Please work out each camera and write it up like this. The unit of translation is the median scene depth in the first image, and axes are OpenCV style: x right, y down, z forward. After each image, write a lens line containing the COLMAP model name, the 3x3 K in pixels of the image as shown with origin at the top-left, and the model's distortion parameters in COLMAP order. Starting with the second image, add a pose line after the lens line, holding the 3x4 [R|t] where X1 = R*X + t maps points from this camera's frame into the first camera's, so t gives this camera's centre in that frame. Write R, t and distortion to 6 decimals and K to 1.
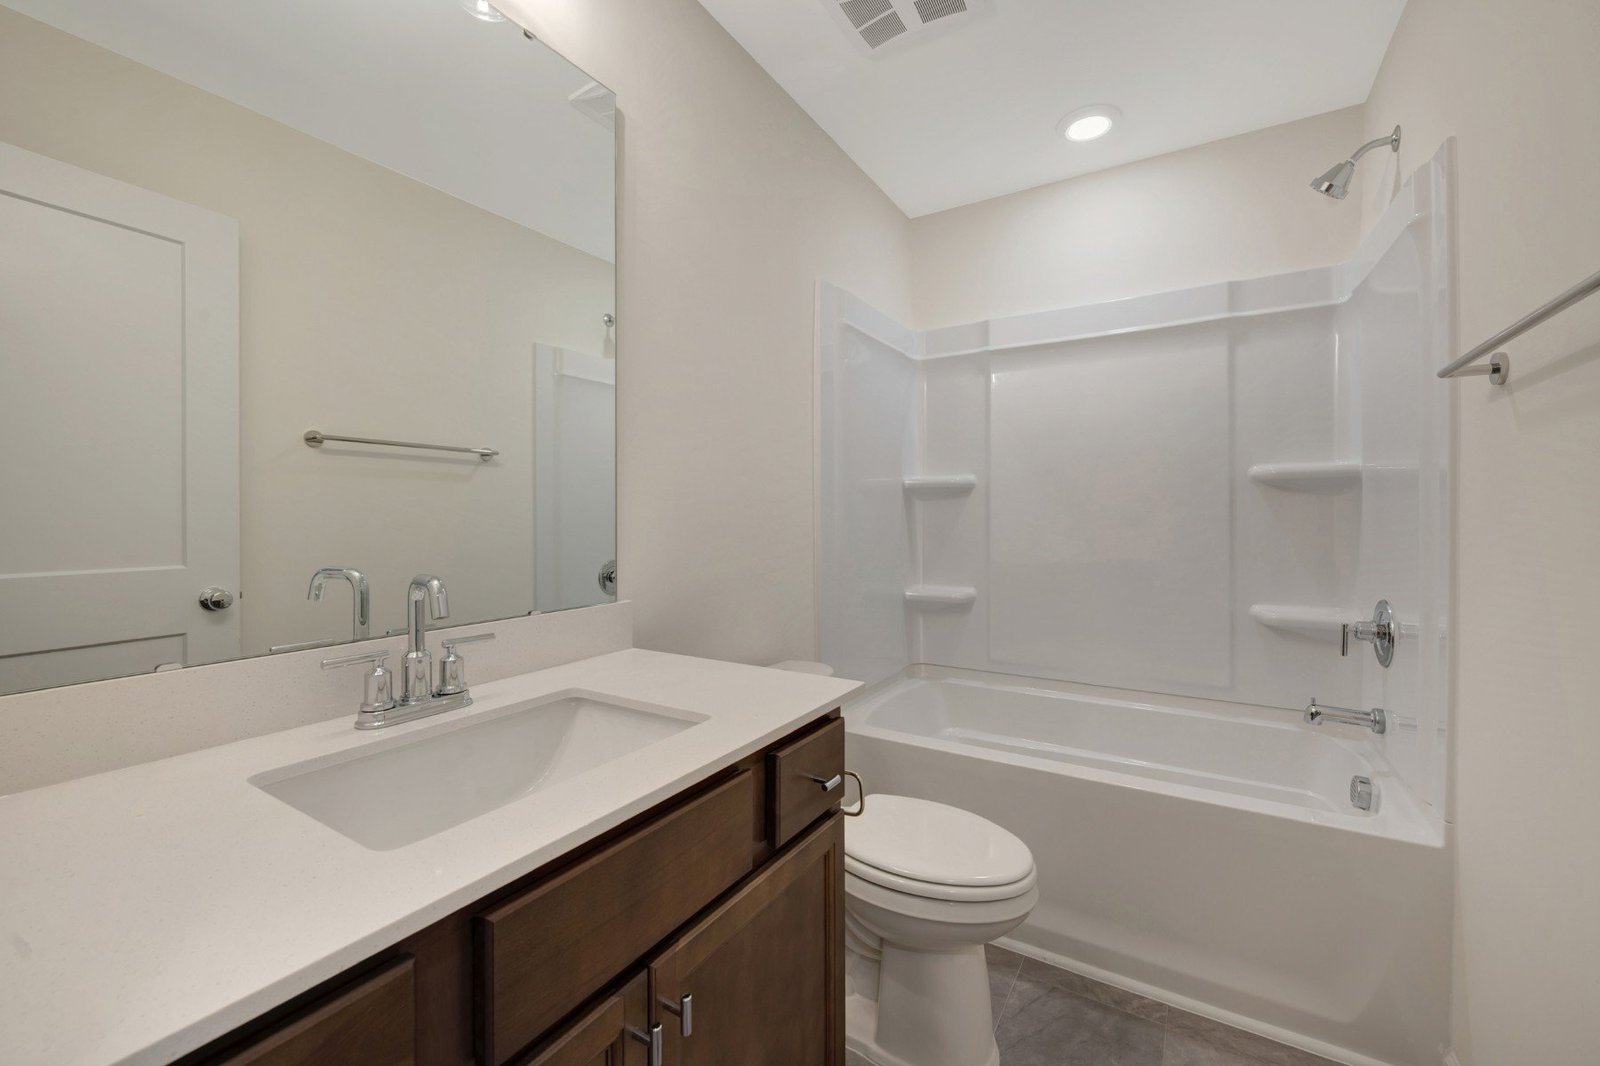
lens RADIAL K [[644.1, 0, 800.6], [0, 644.1, 527.9], [0, 0, 1]] dist [0.000711, -0.000104]
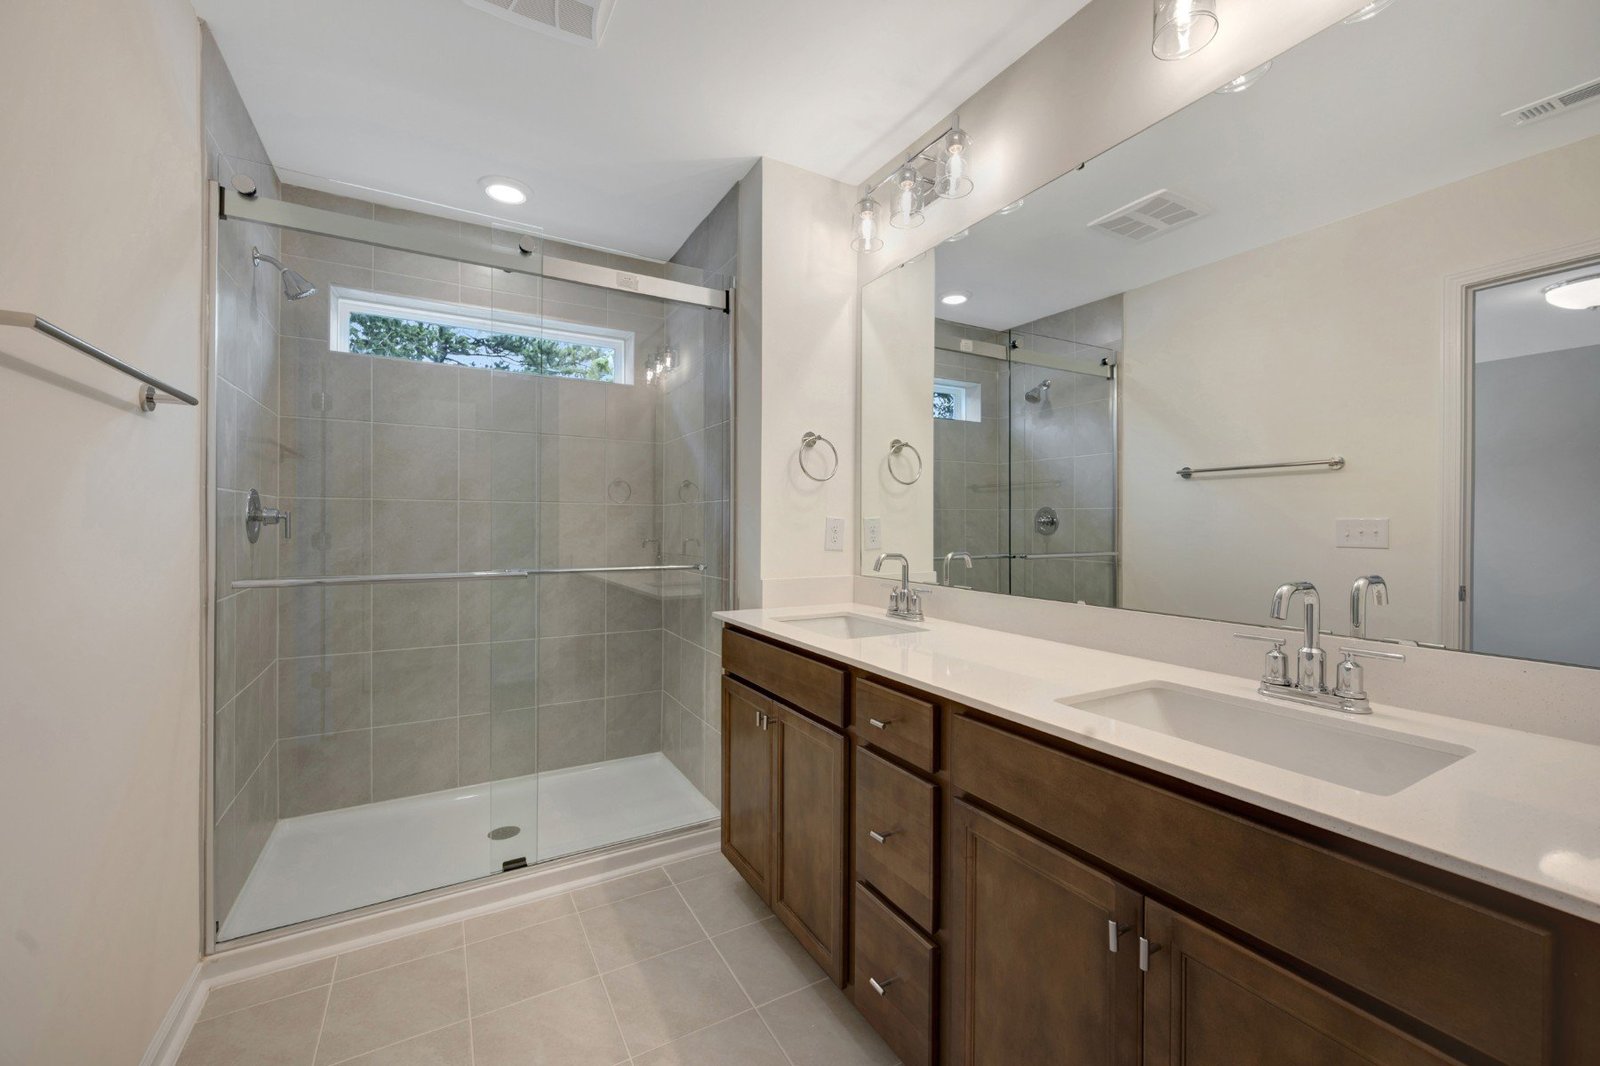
lens RADIAL K [[644.1, 0, 800.6], [0, 644.1, 527.9], [0, 0, 1]] dist [0.000711, -0.000104]
pose [[-0.476191, 0.000561, -0.879342, 0.823452], [-0.012228, 0.999899, 0.007260, -0.009690], [0.879257, 0.014210, -0.476136, 0.781420]]
